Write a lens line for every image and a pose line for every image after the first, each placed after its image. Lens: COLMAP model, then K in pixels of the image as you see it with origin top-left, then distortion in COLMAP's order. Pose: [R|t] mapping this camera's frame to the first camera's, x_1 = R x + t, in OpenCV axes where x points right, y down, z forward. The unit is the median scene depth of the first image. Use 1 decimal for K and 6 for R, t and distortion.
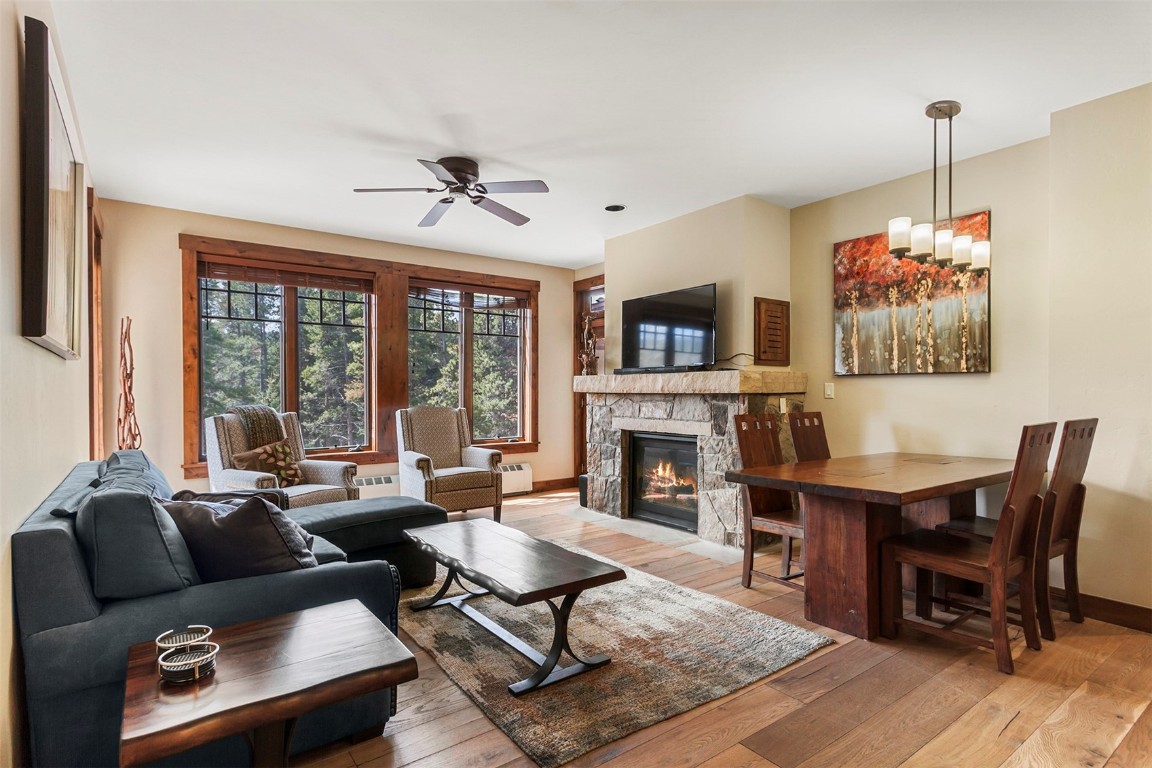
lens RADIAL K [[570.6, 0, 570.4], [0, 570.6, 392.2], [0, 0, 1]] dist [0.012813, -0.000387]
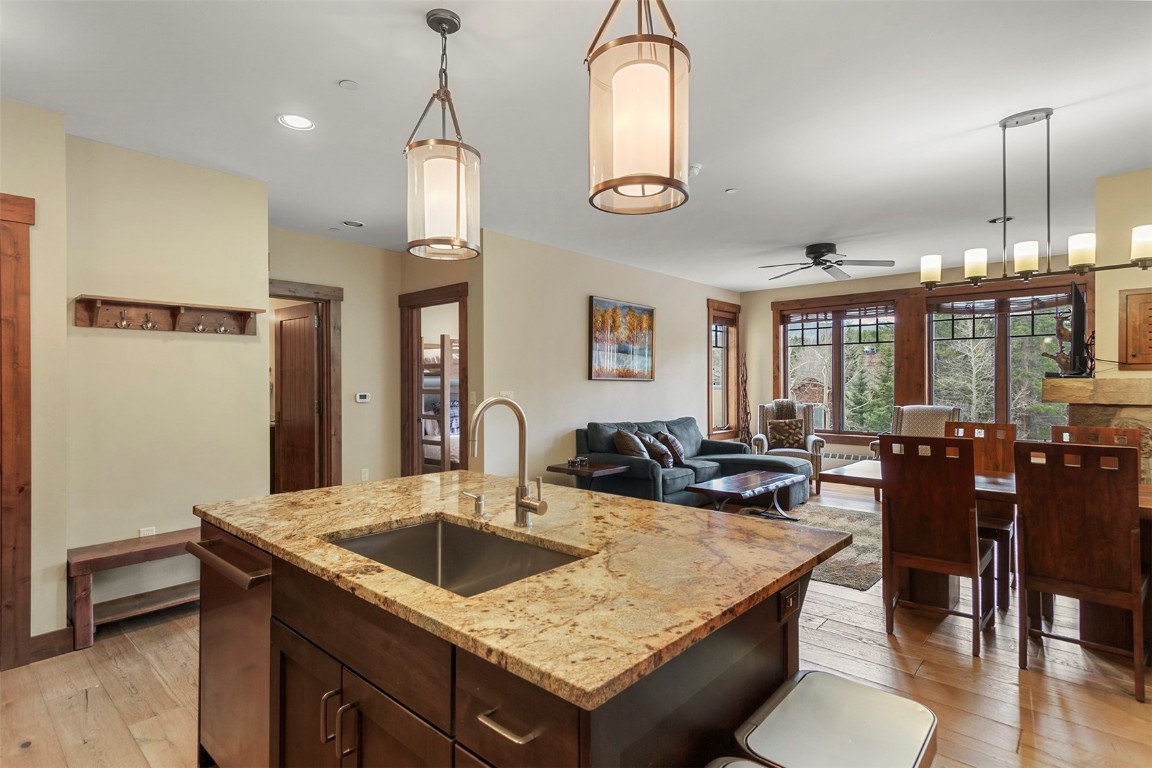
lens RADIAL K [[570.6, 0, 570.4], [0, 570.6, 392.2], [0, 0, 1]] dist [0.012813, -0.000387]
pose [[0.189808, 0.017387, -0.981667, 0.910196], [0.000246, 0.999842, 0.017757, -0.027800], [0.981821, -0.003612, 0.189774, 0.041587]]
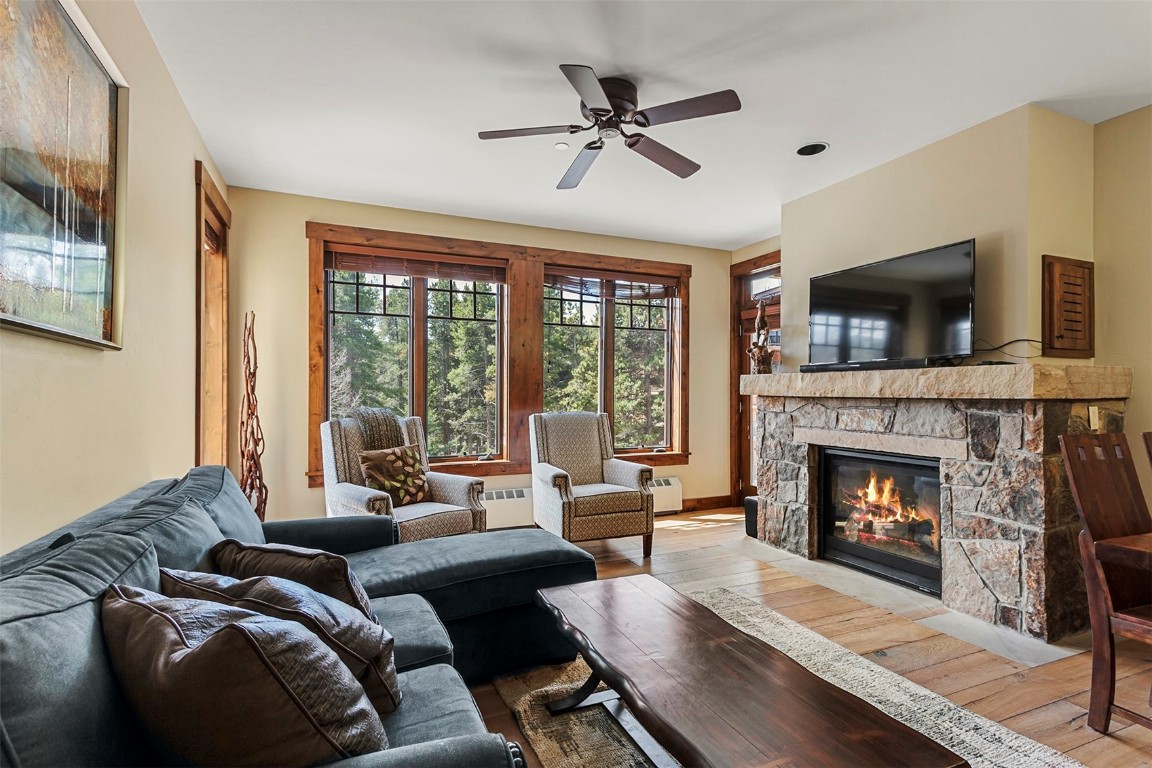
lens RADIAL K [[544.7, 0, 574.4], [0, 544.7, 387.1], [0, 0, 1]] dist [0.027959, 0.000219]
pose [[0.976811, 0.002143, -0.214092, -0.067743], [-0.004650, 0.999926, -0.011207, -0.001787], [0.214052, 0.011943, 0.976749, 0.227196]]
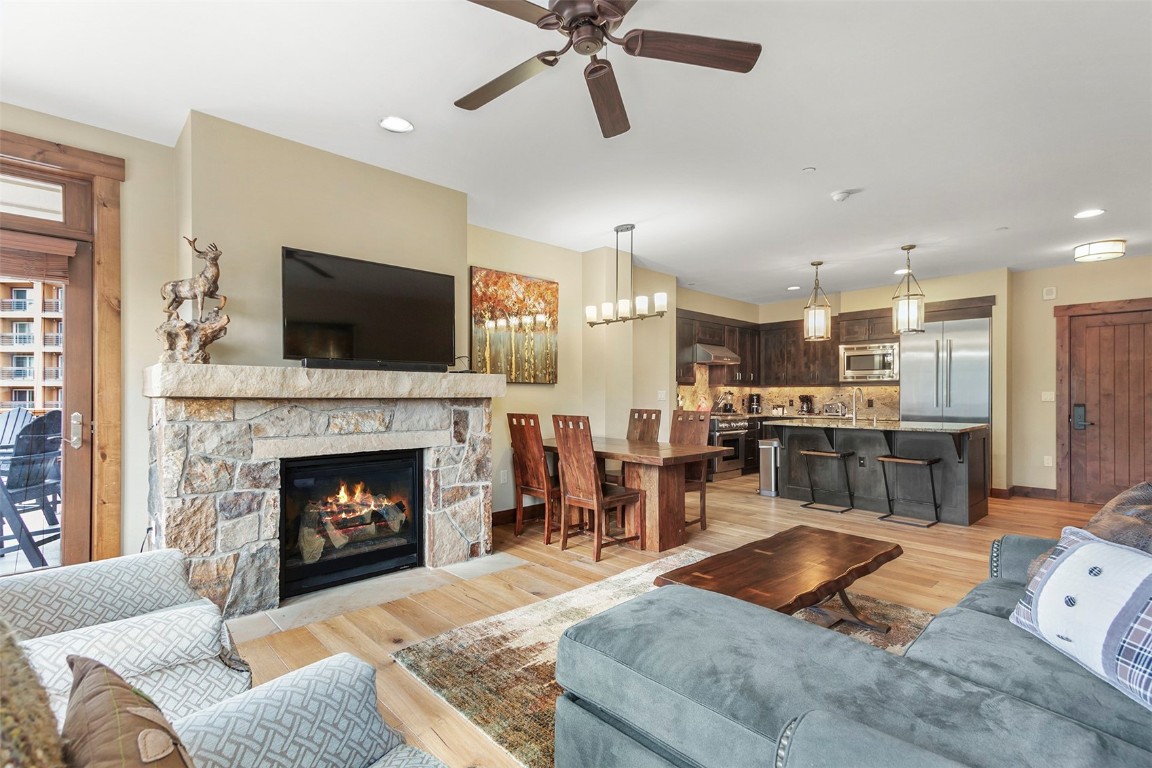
lens RADIAL K [[535.8, 0, 573.4], [0, 535.8, 395.8], [0, 0, 1]] dist [0.016460, 0.000068]
pose [[-0.111926, 0.002611, 0.993713, -0.560425], [0.002440, 0.999994, -0.002353, 0.001527], [-0.993714, 0.002162, -0.111931, 0.834171]]
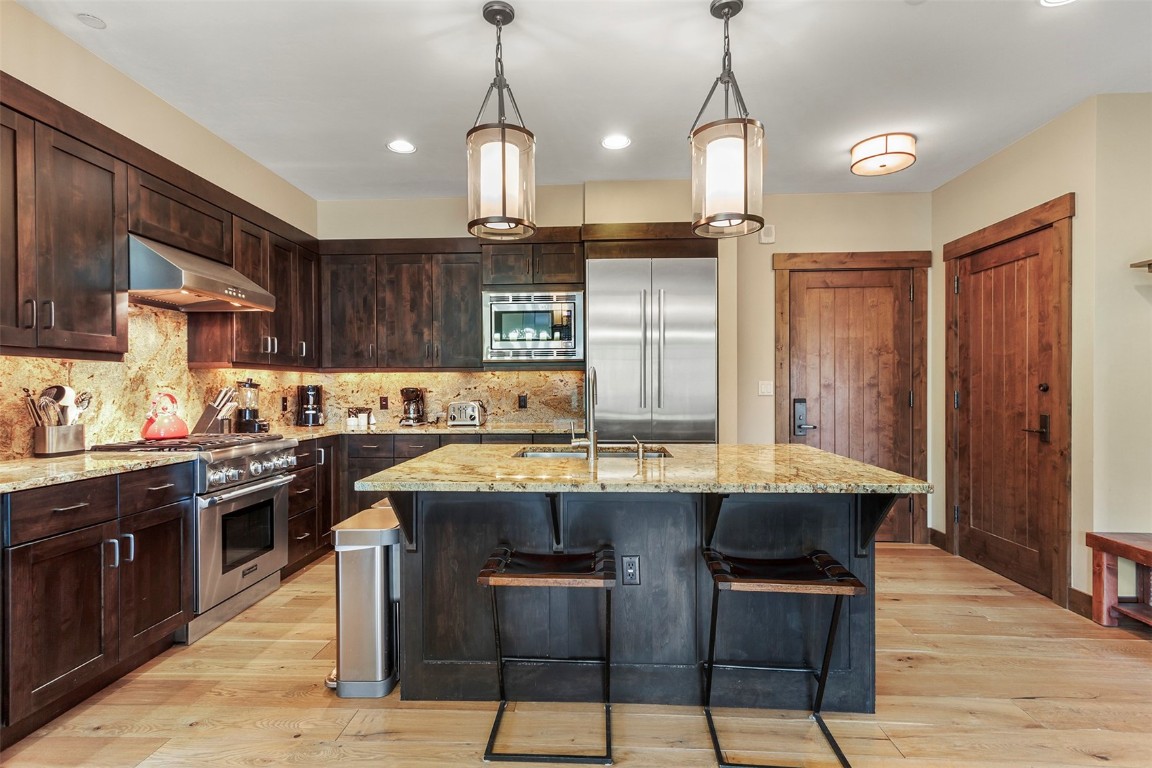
lens RADIAL K [[570.6, 0, 570.4], [0, 570.6, 392.2], [0, 0, 1]] dist [0.012813, -0.000387]
pose [[-0.768976, 0.001597, 0.639276, 0.275718], [0.009775, 0.999909, 0.009260, -0.002276], [-0.639203, 0.013370, -0.768922, 0.456690]]
